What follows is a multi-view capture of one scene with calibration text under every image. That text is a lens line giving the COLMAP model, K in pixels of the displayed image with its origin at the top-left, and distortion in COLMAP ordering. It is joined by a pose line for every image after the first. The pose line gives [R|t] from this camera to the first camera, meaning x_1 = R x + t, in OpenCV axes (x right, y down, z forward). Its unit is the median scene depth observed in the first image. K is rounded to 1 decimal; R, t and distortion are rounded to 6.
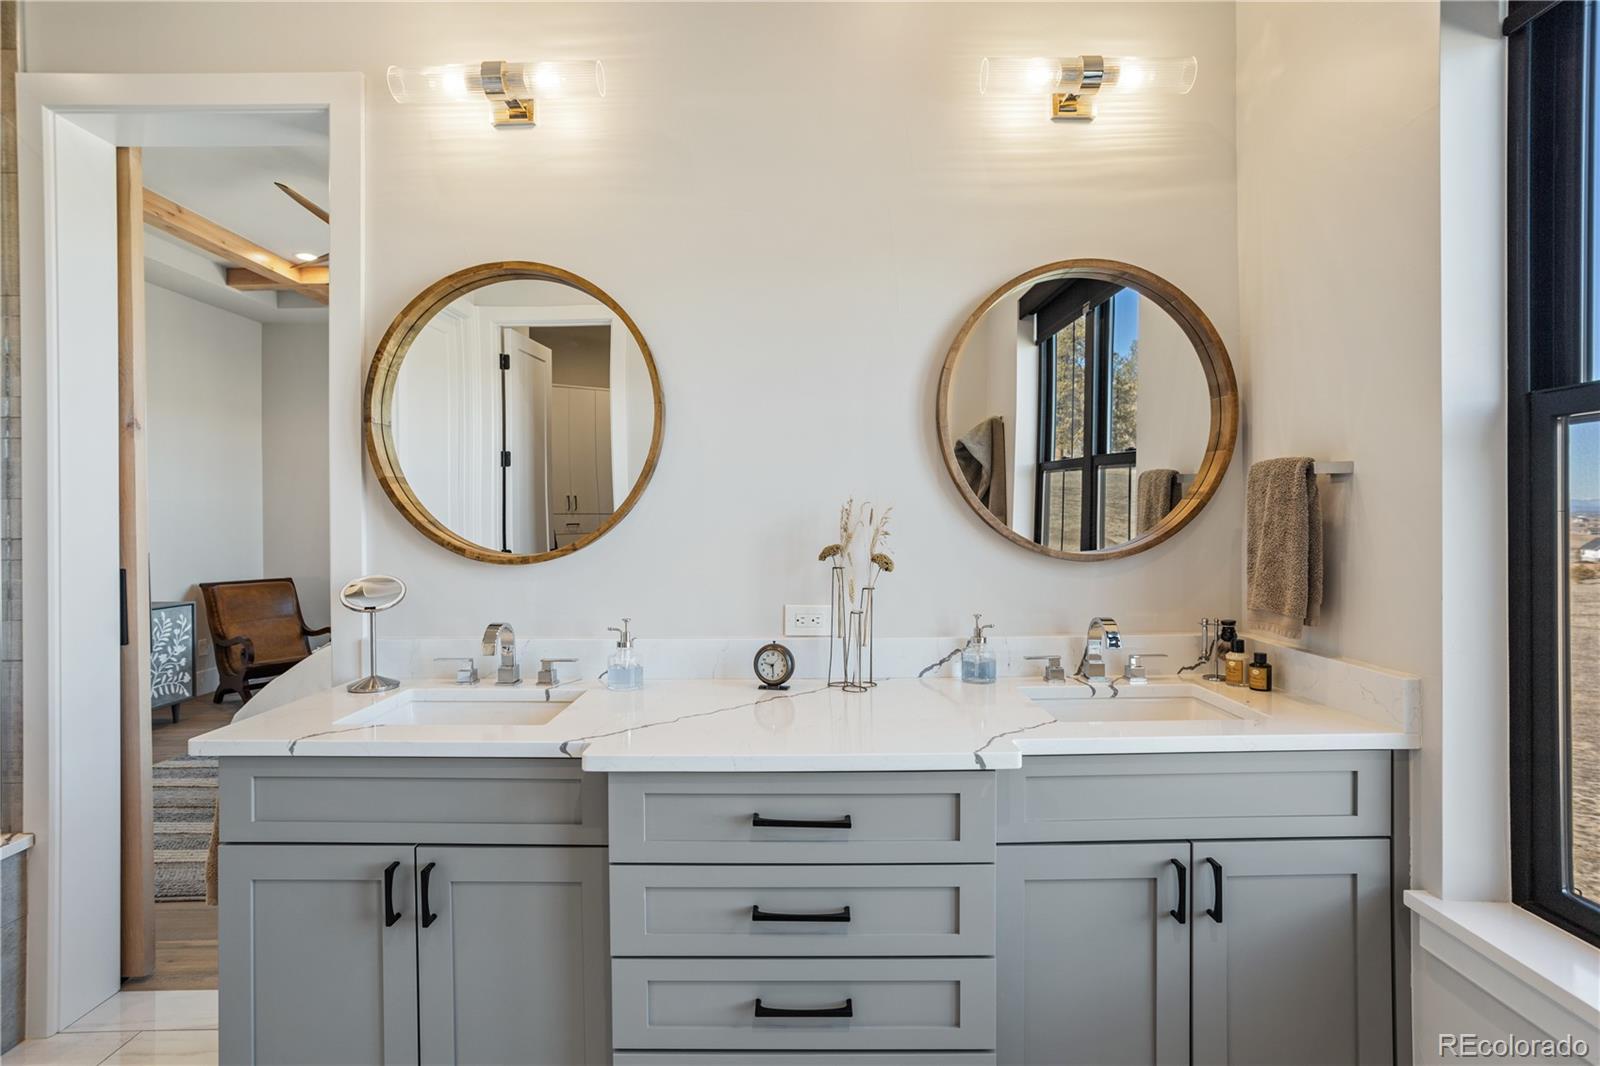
lens RADIAL K [[776.1, 0, 812.5], [0, 776.1, 528.7], [0, 0, 1]] dist [-0.032574, 0.014539]
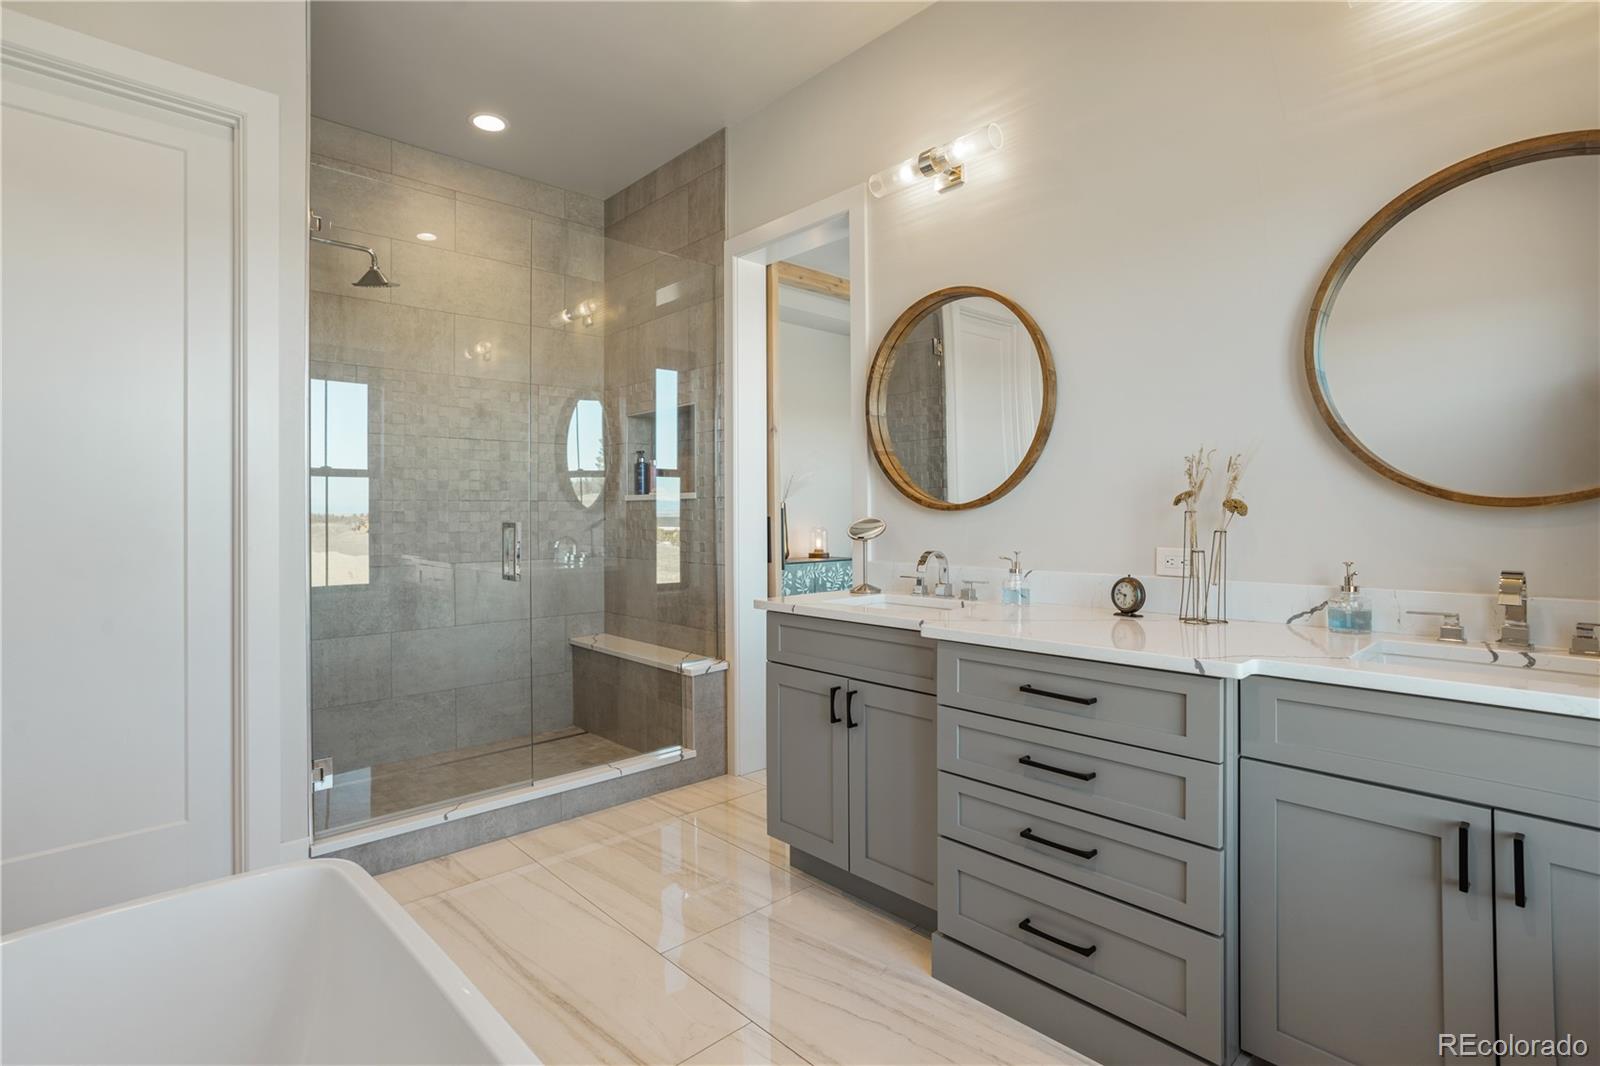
lens RADIAL K [[776.1, 0, 806.3], [0, 776.1, 521.1], [0, 0, 1]] dist [-0.032574, 0.014539]
pose [[0.689942, 0.008080, -0.723819, 0.444888], [-0.004435, 0.999966, 0.006935, 0.058941], [0.723851, -0.001575, 0.689955, -0.131813]]
